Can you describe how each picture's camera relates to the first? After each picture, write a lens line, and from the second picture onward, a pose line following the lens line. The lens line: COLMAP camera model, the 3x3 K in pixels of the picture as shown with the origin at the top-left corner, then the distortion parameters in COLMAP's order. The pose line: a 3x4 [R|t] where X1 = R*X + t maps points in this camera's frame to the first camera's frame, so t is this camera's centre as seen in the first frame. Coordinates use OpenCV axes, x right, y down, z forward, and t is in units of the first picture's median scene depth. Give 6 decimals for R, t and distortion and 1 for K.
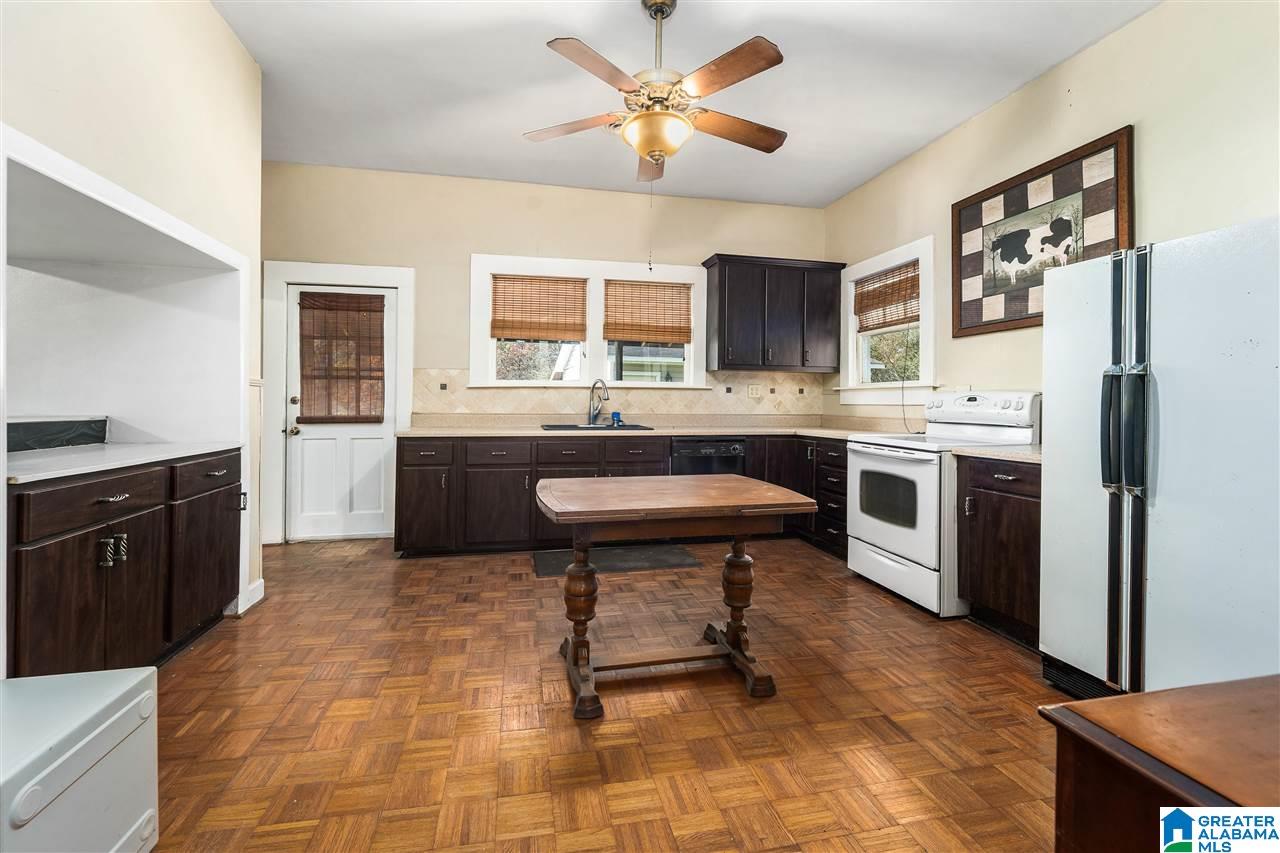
lens RADIAL K [[522.3, 0, 614.3], [0, 522.3, 394.2], [0, 0, 1]] dist [-0.004085, -0.000300]
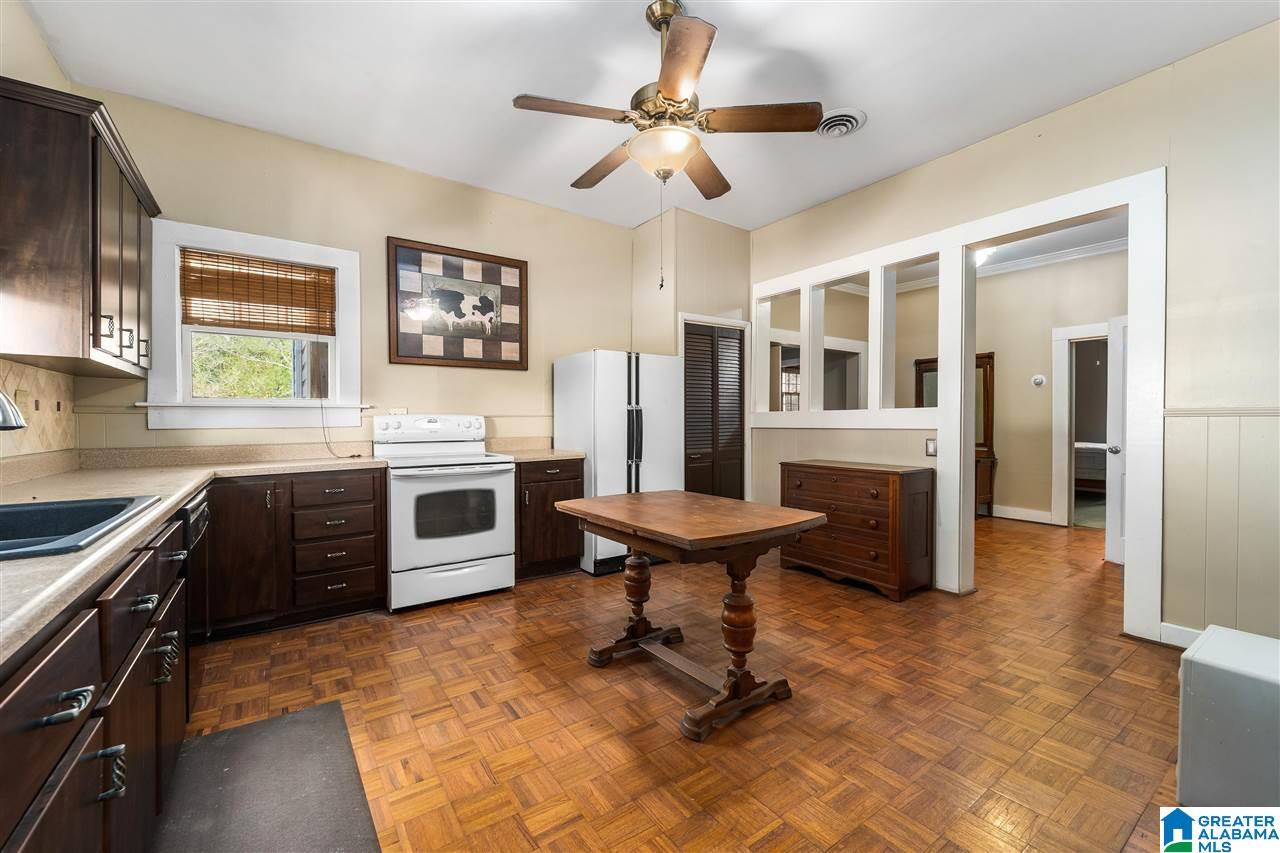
lens RADIAL K [[522.3, 0, 641.2], [0, 522.3, 429.4], [0, 0, 1]] dist [-0.004085, -0.000300]
pose [[-0.412240, -0.021919, 0.910812, -0.481754], [-0.010987, 0.999757, 0.019087, 0.001372], [-0.911009, -0.002139, -0.412381, 0.871829]]
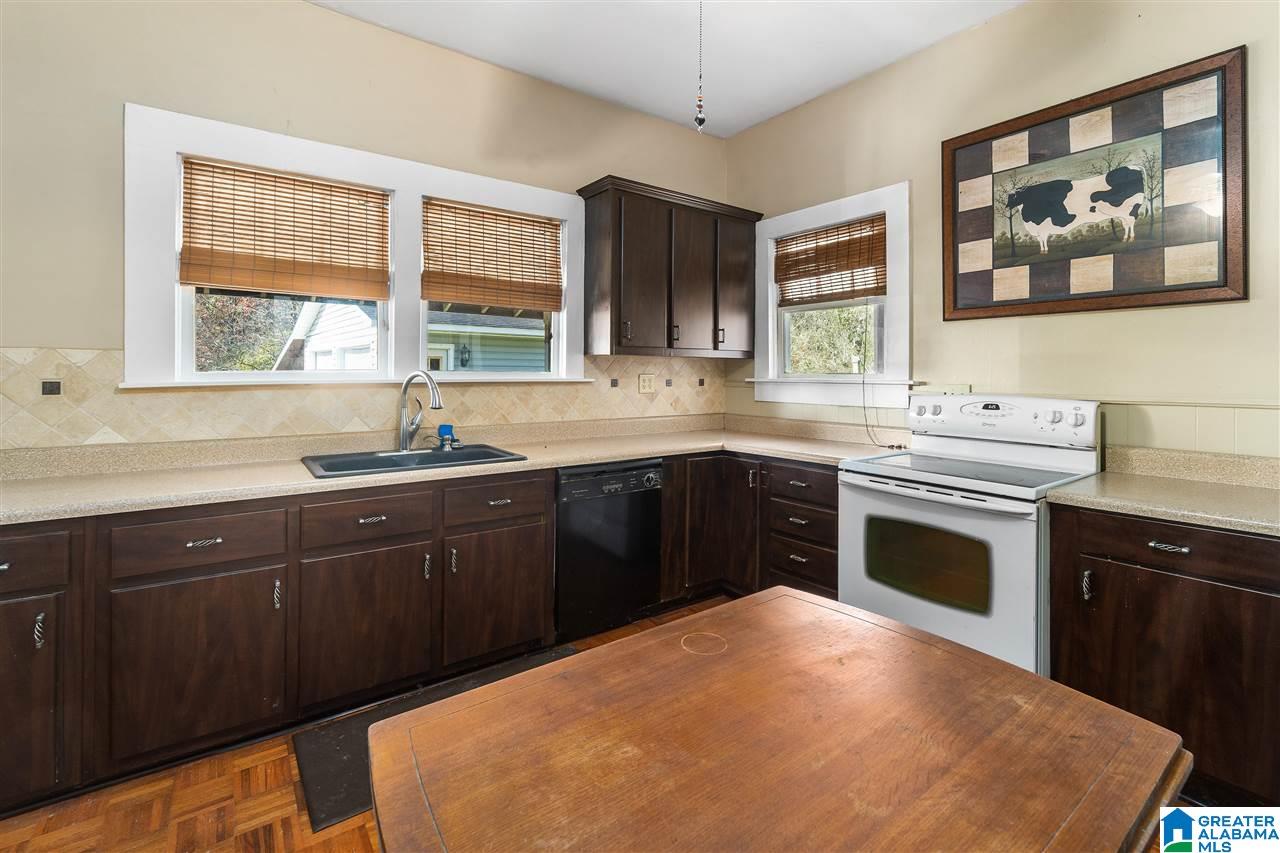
lens RADIAL K [[570.5, 0, 629.3], [0, 570.5, 372.6], [0, 0, 1]] dist [-0.001087, -0.000252]
pose [[0.907773, -0.006300, 0.419413, -0.092943], [-0.000220, 0.999880, 0.015495, -0.041511], [-0.419461, -0.014158, 0.907663, 0.399170]]
